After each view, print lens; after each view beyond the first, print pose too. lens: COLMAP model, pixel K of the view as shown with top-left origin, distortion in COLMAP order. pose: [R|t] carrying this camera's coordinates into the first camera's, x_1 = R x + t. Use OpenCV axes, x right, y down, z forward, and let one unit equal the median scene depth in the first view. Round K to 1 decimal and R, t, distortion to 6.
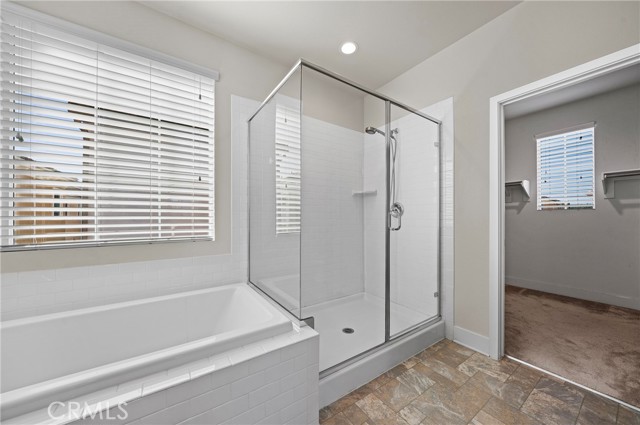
lens RADIAL K [[223.9, 0, 330.8], [0, 223.9, 213.2], [0, 0, 1]] dist [-0.002883, -0.000129]
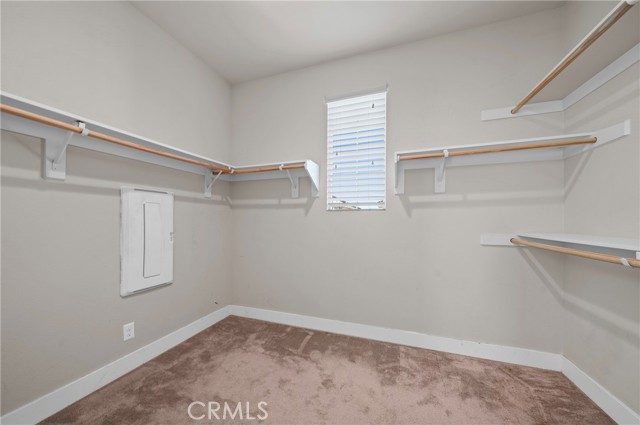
lens RADIAL K [[223.9, 0, 319.3], [0, 223.9, 214.8], [0, 0, 1]] dist [-0.002883, -0.000129]
pose [[0.821202, 0.000667, 0.570637, 0.633399], [-0.004673, 0.999974, 0.005556, -0.004150], [-0.570618, -0.007229, 0.821184, 0.559965]]
